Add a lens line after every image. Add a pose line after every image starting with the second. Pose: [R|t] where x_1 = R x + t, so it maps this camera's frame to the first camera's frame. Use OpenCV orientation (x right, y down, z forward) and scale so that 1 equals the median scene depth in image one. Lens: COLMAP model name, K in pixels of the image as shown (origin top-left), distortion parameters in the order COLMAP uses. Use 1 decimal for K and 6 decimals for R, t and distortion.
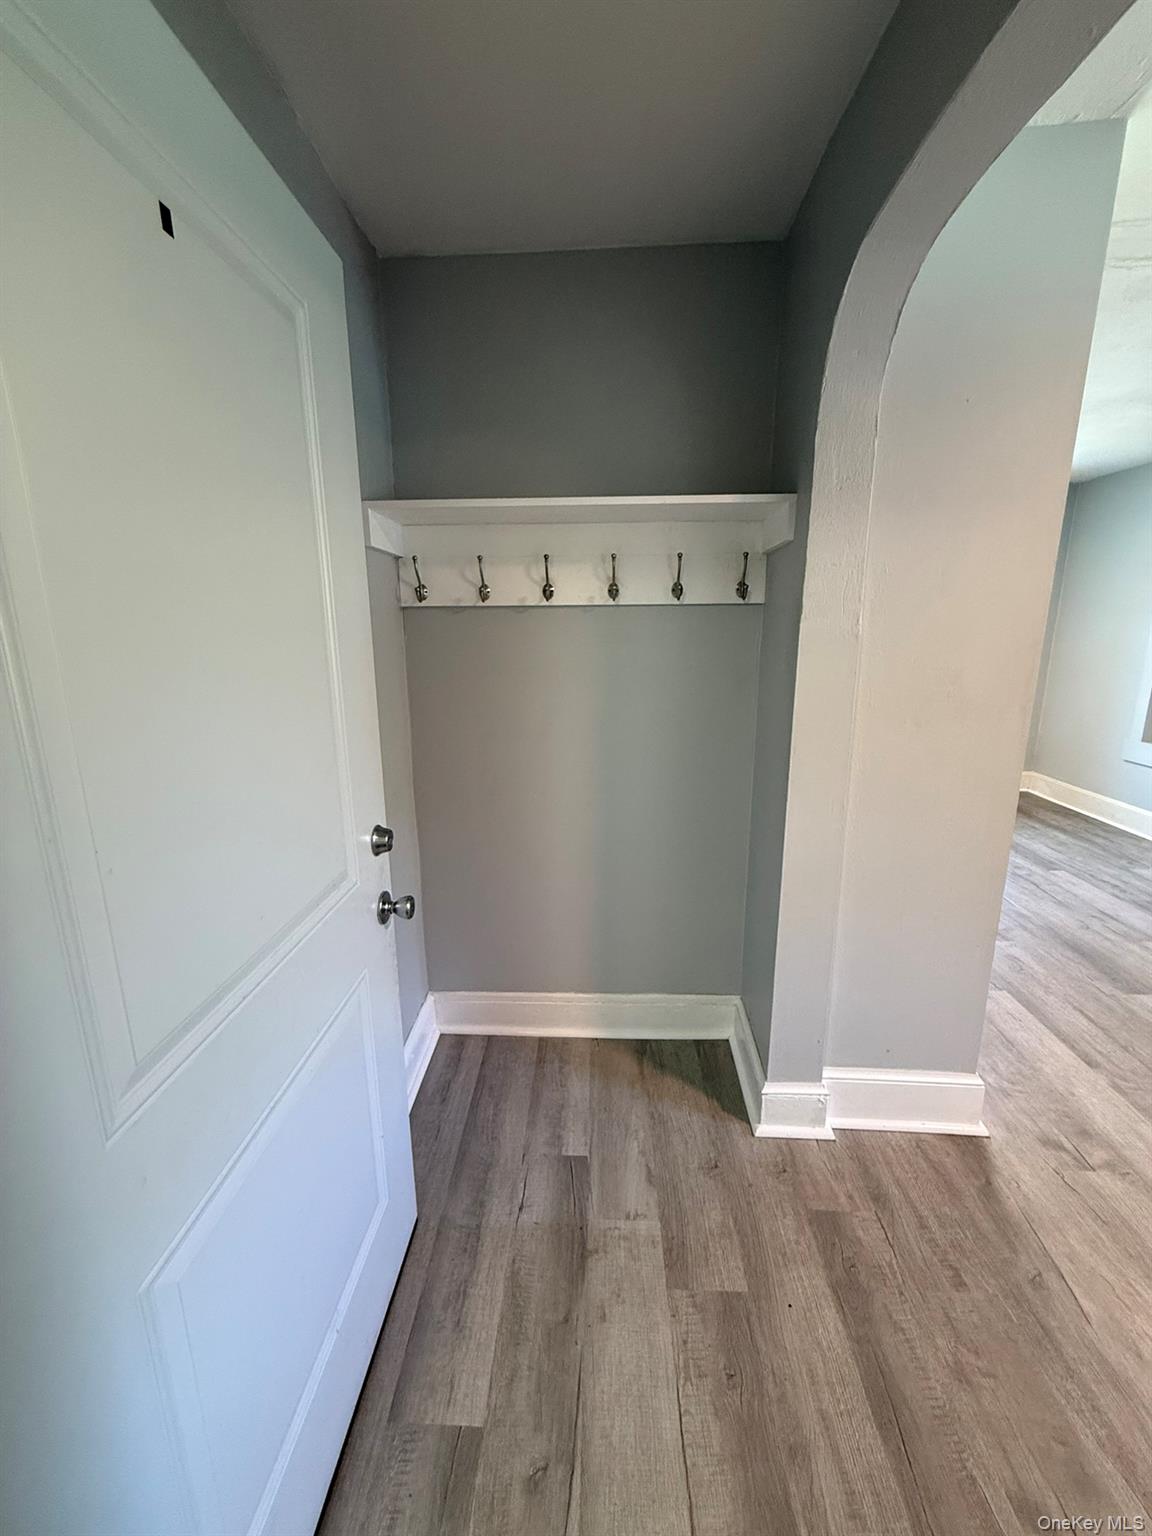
lens RADIAL K [[611.8, 0, 574.2], [0, 611.8, 760.8], [0, 0, 1]] dist [0.000026, -0.000291]
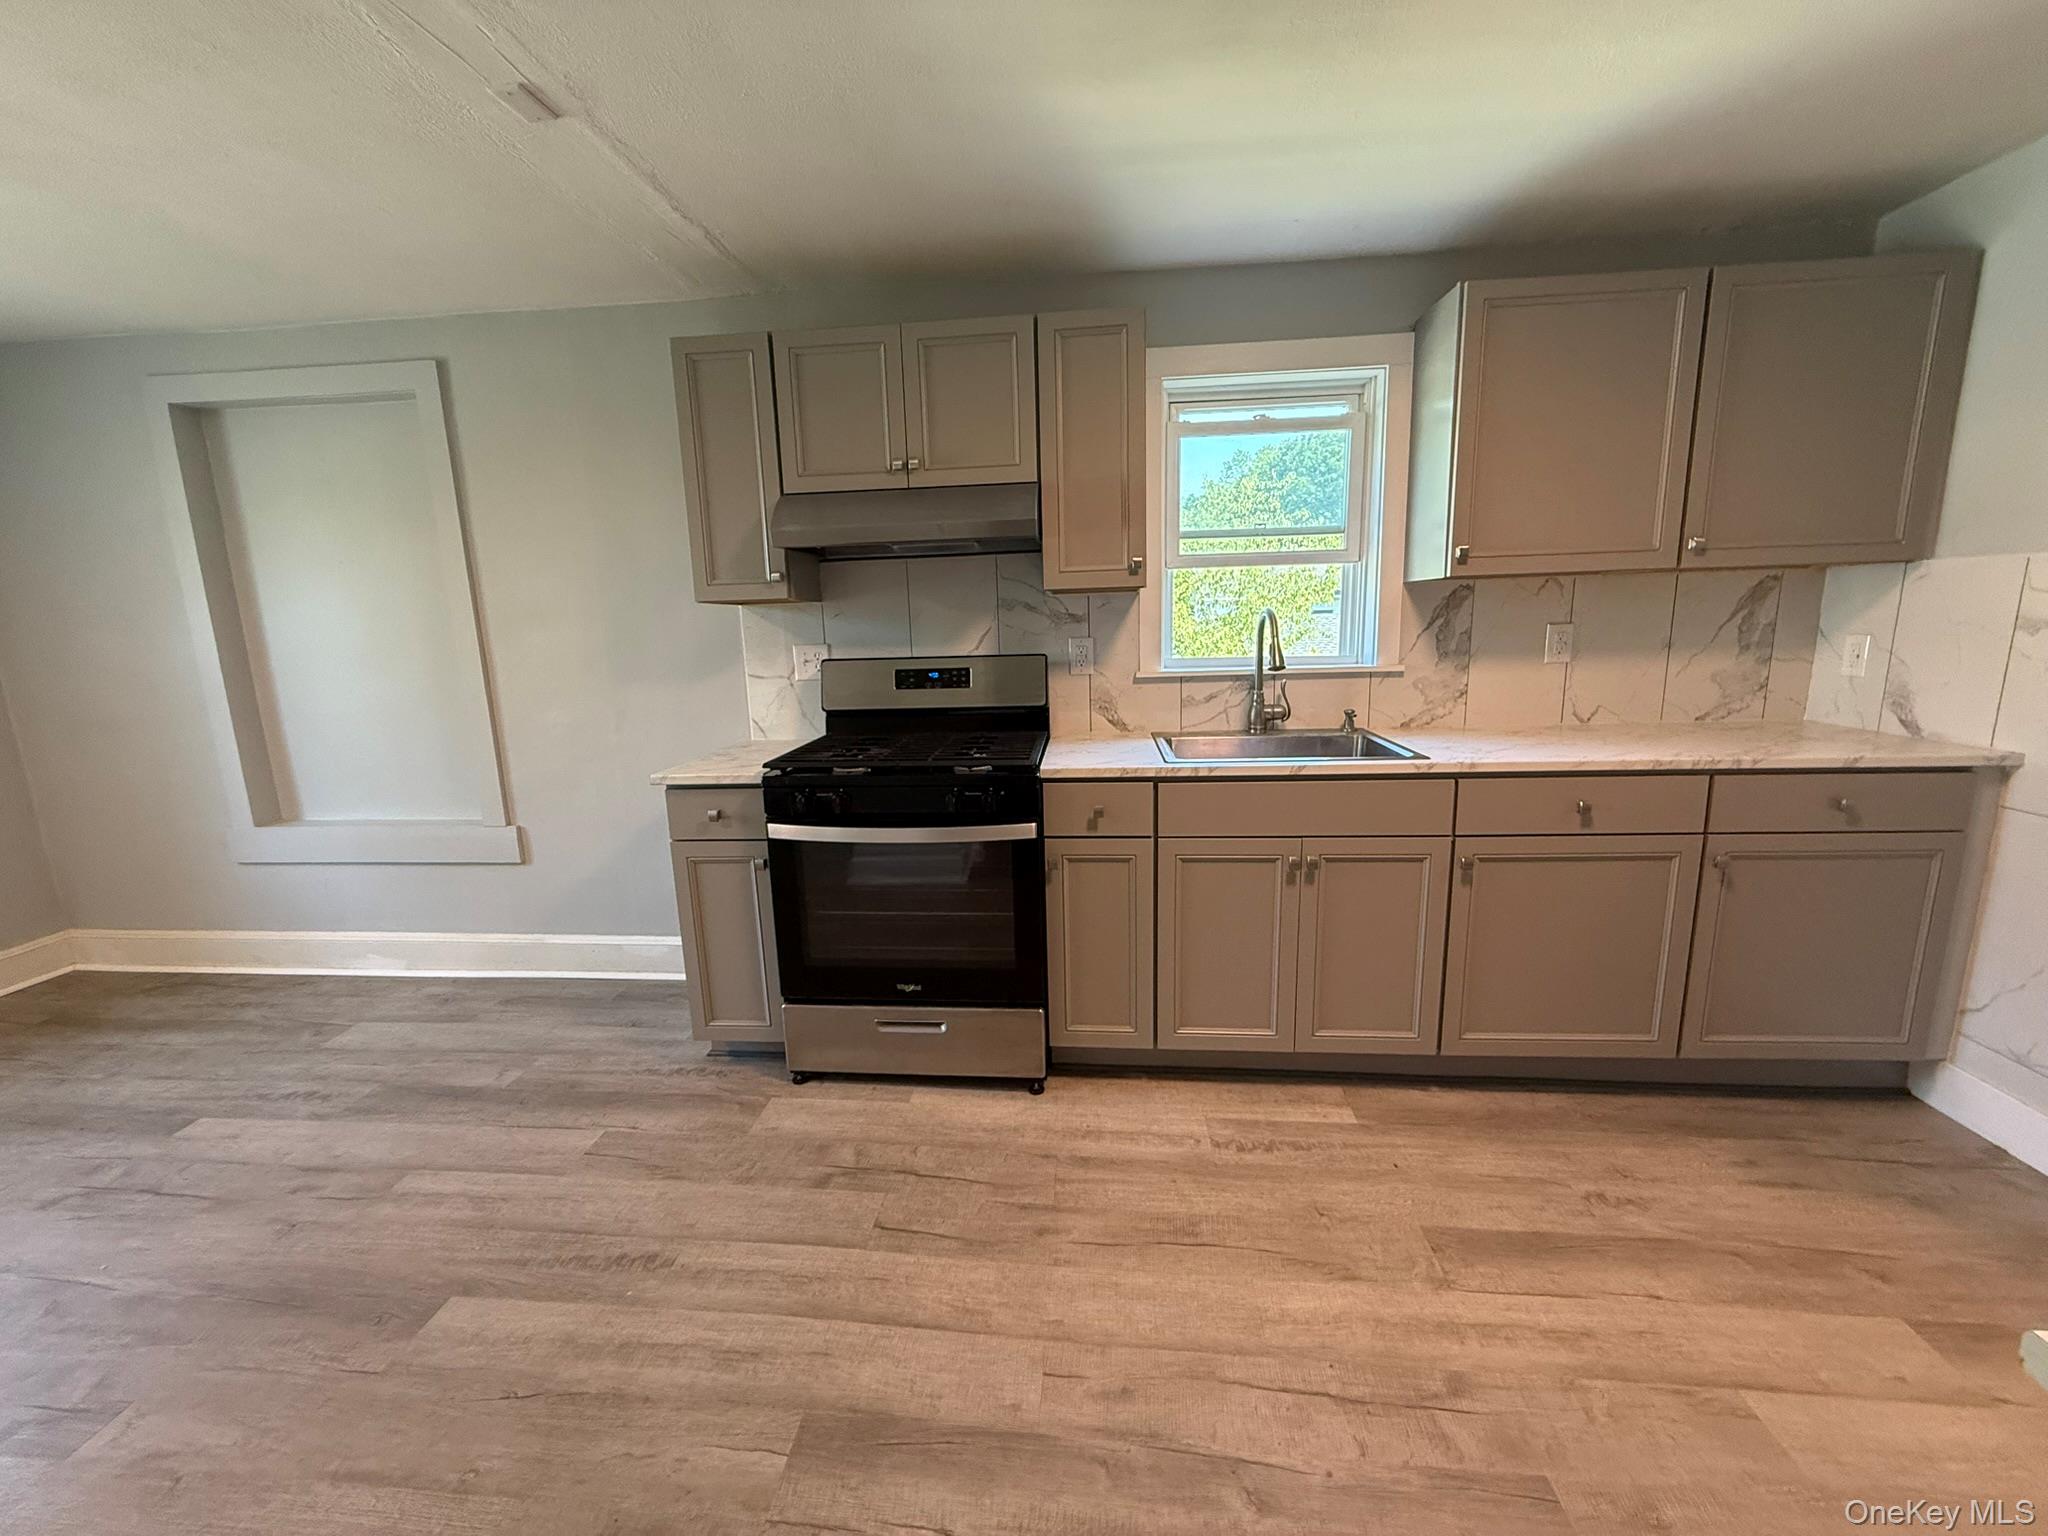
lens RADIAL K [[815.7, 0, 1015.8], [0, 815.7, 771.9], [0, 0, 1]] dist [0.000026, -0.000291]
pose [[0.055907, -0.186626, 0.980839, 0.282408], [0.249394, 0.953846, 0.167275, -0.040997], [-0.966787, 0.235263, 0.099870, 0.270151]]
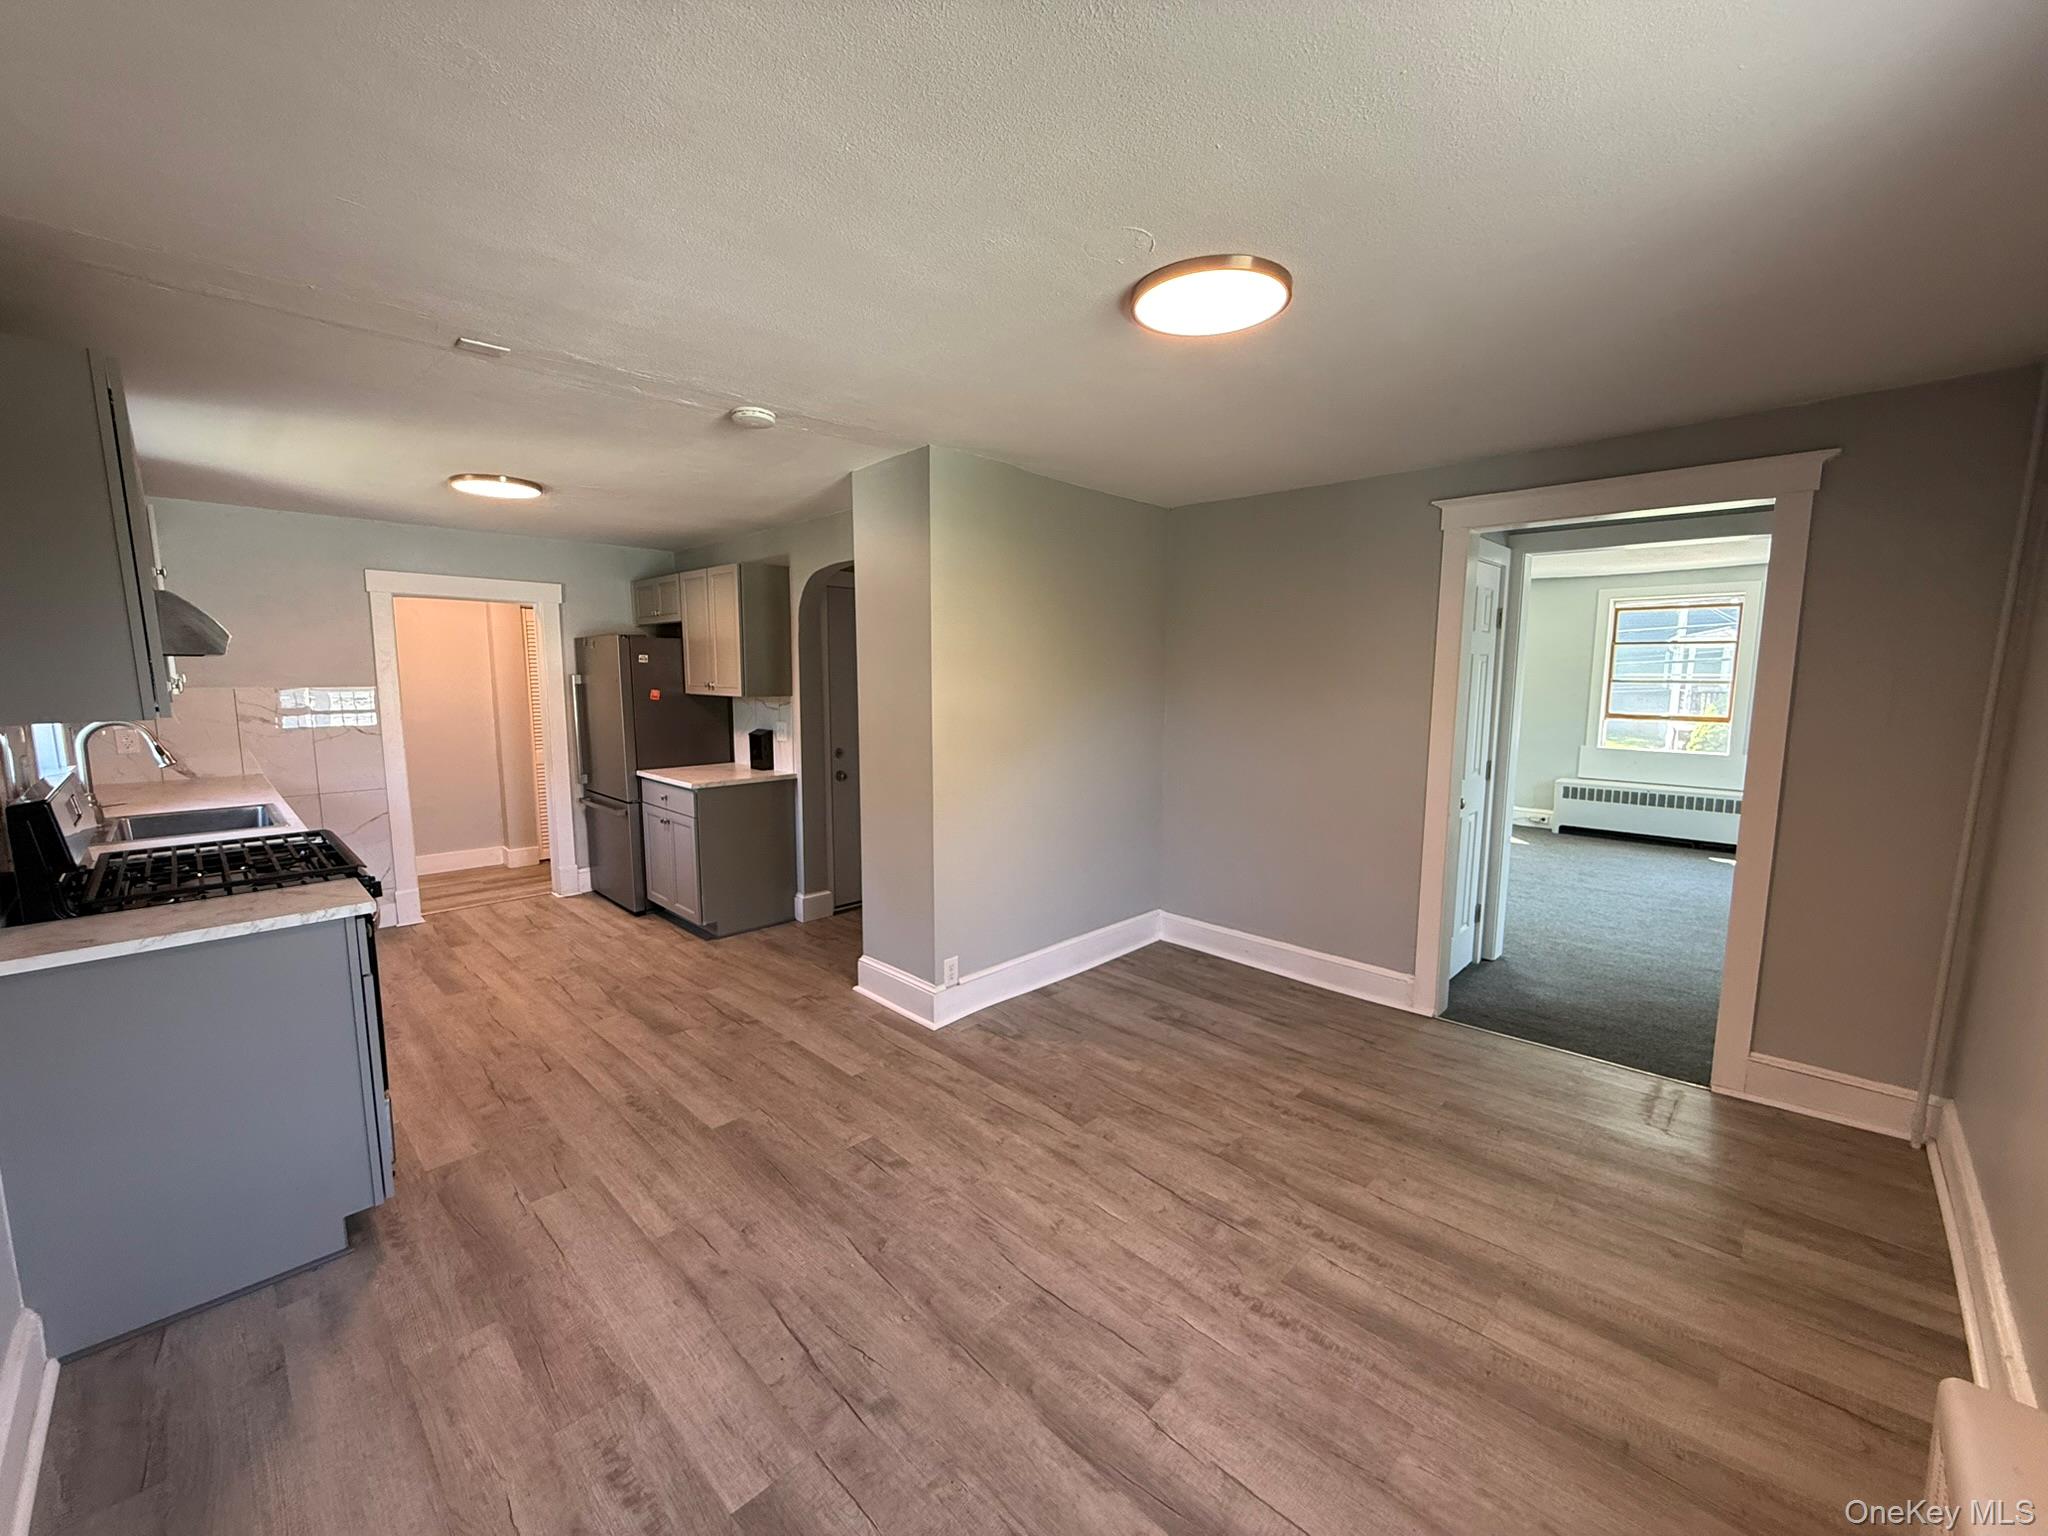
lens RADIAL K [[815.7, 0, 1015.2], [0, 815.7, 766.2], [0, 0, 1]] dist [0.000026, -0.000291]
pose [[-0.671905, 0.092683, -0.734816, 1.150651], [-0.162034, 0.949710, 0.267949, -0.382088], [0.722696, 0.299101, -0.623096, 1.480199]]
